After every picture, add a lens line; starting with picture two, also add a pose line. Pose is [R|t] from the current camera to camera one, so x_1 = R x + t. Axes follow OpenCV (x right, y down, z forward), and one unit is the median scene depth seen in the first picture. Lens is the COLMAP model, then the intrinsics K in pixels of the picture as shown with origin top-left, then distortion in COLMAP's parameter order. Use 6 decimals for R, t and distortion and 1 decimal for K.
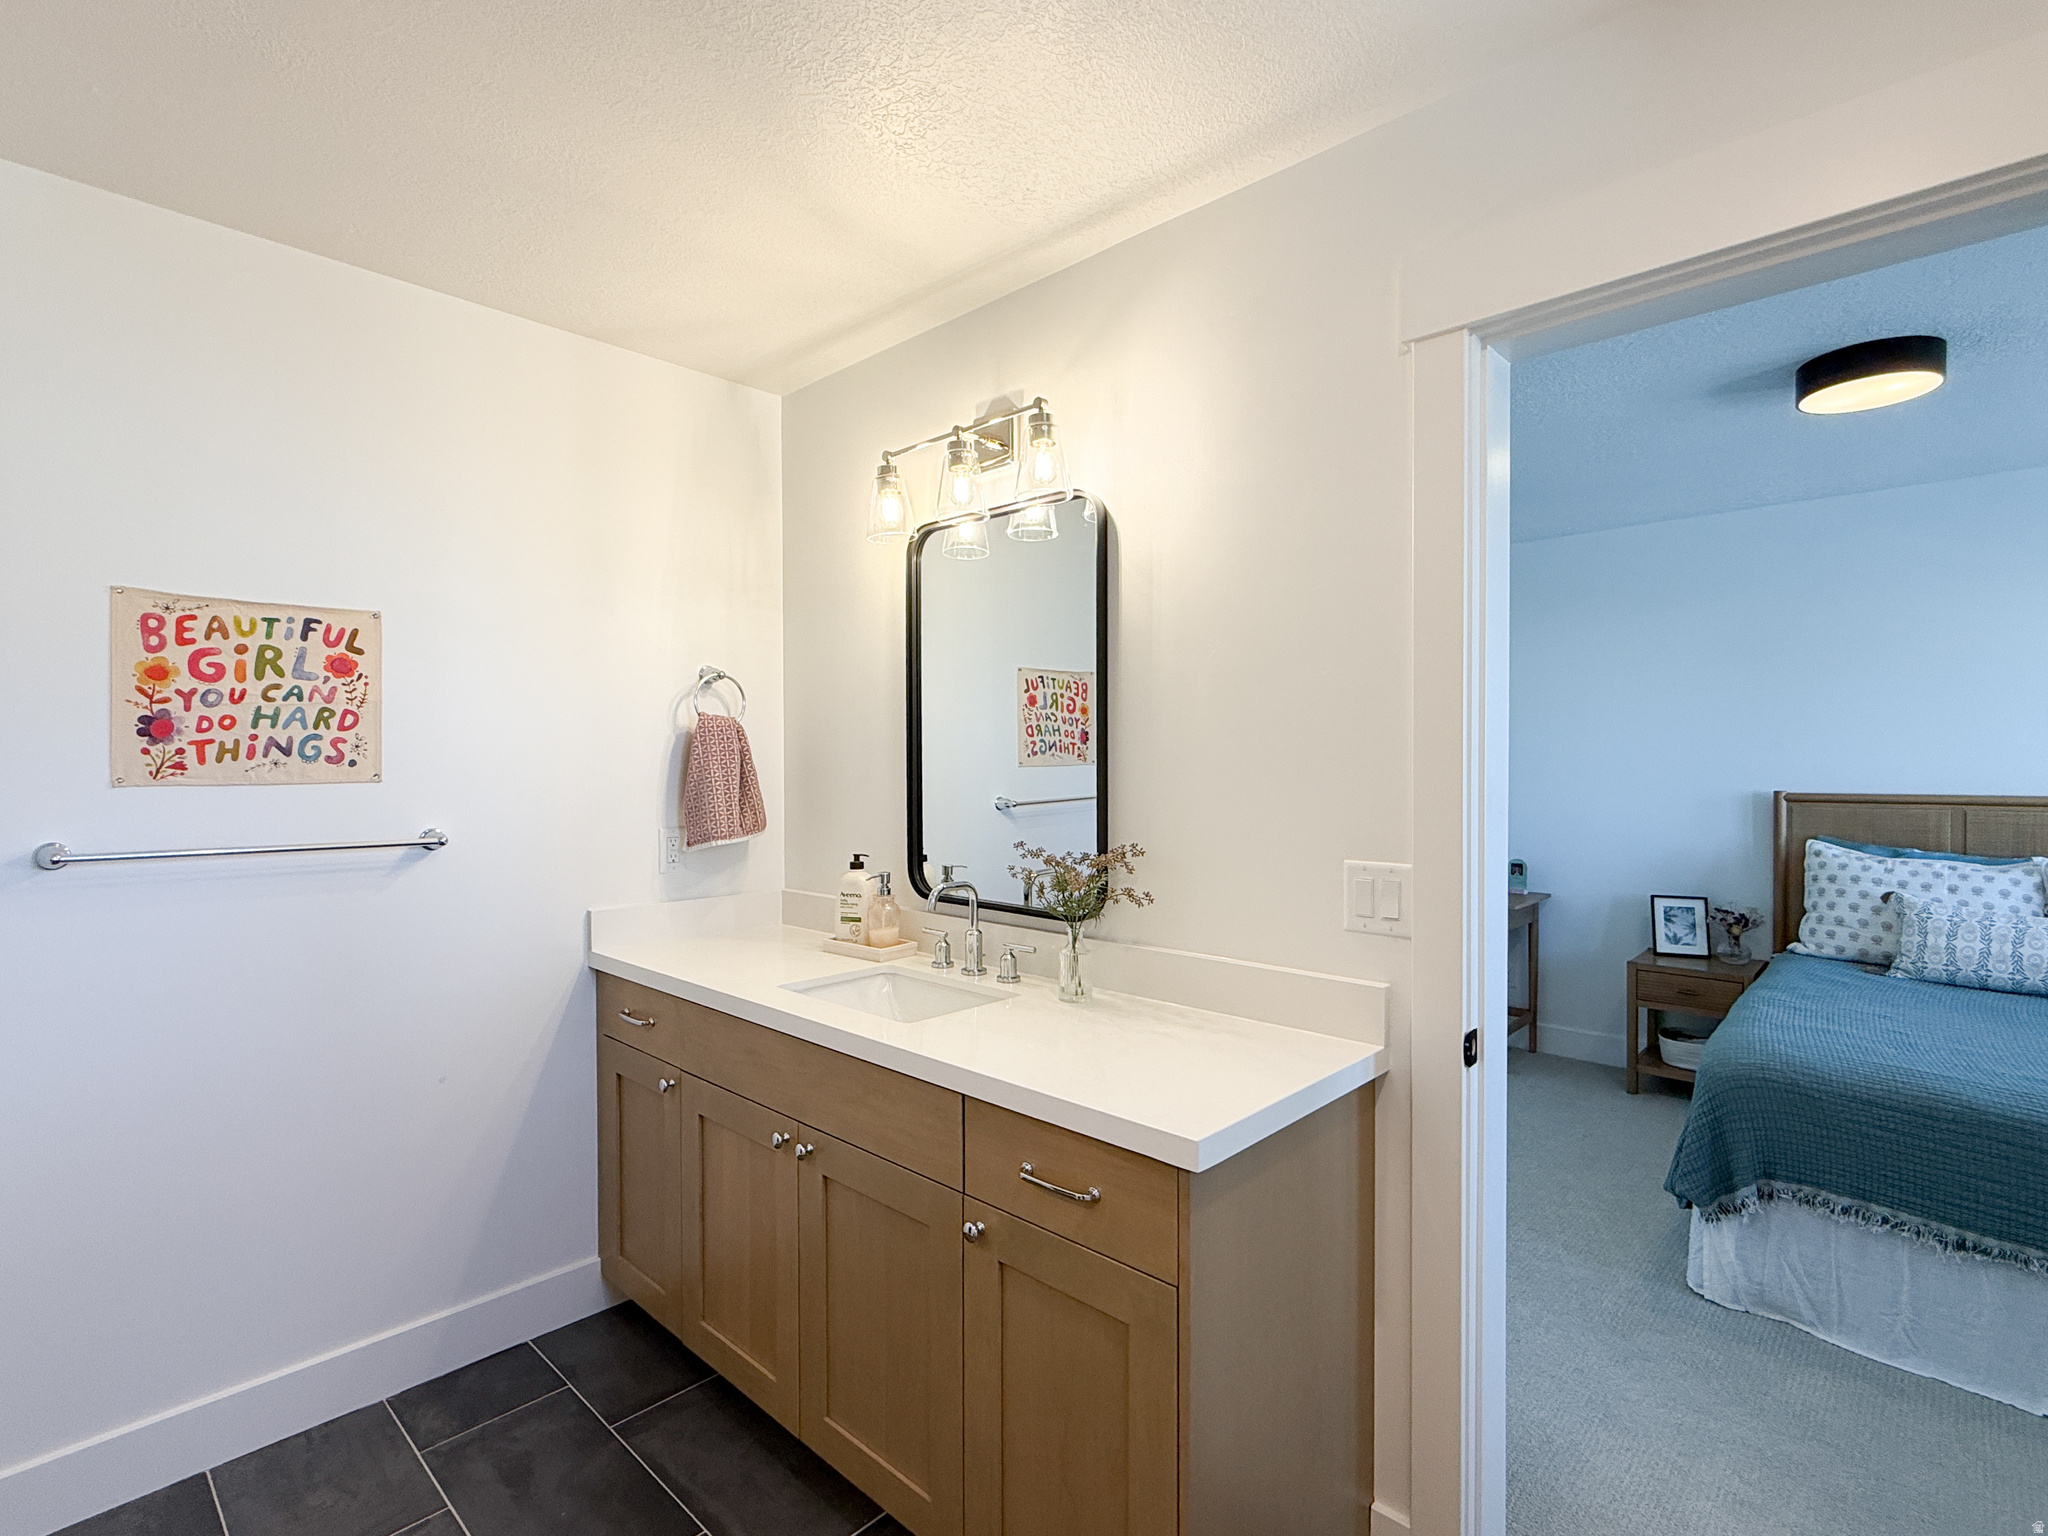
lens RADIAL K [[980.9, 0, 1024.0], [0, 980.9, 768.0], [0, 0, 1]] dist [0.000808, 0.000002]
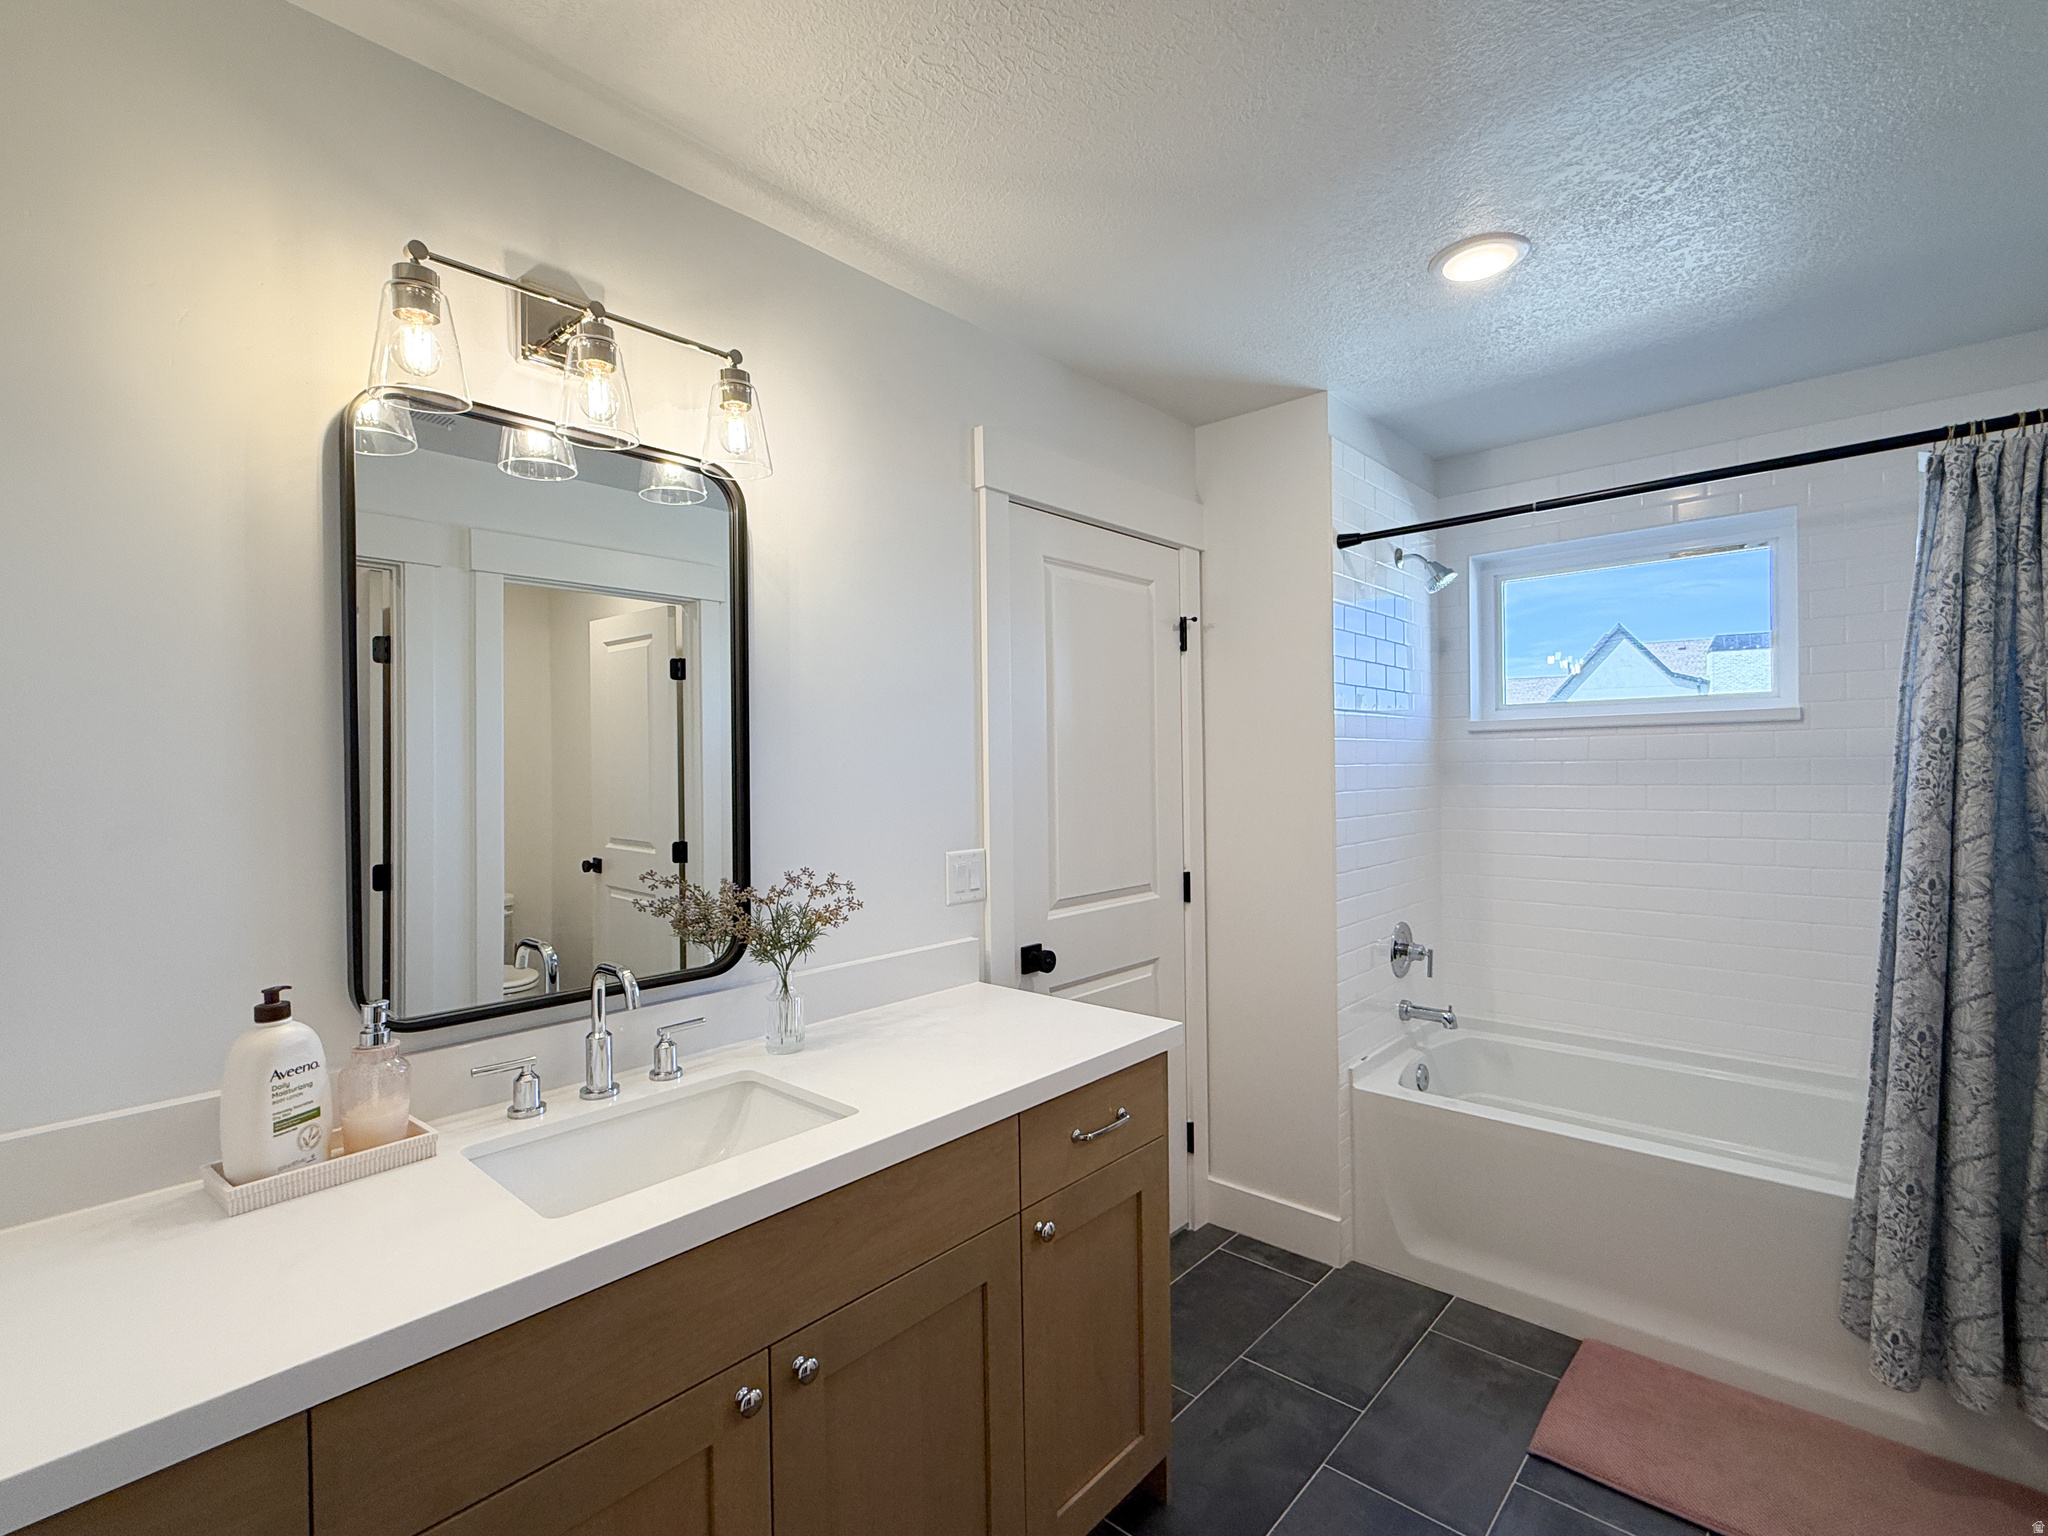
lens RADIAL K [[939.5, 0, 1024.0], [0, 939.5, 768.0], [0, 0, 1]] dist [-0.017254, -0.000075]
pose [[-0.018936, -0.003461, 0.999815, -0.768538], [0.025138, 0.999676, 0.003936, -0.017414], [-0.999505, 0.025208, -0.018842, 0.759000]]
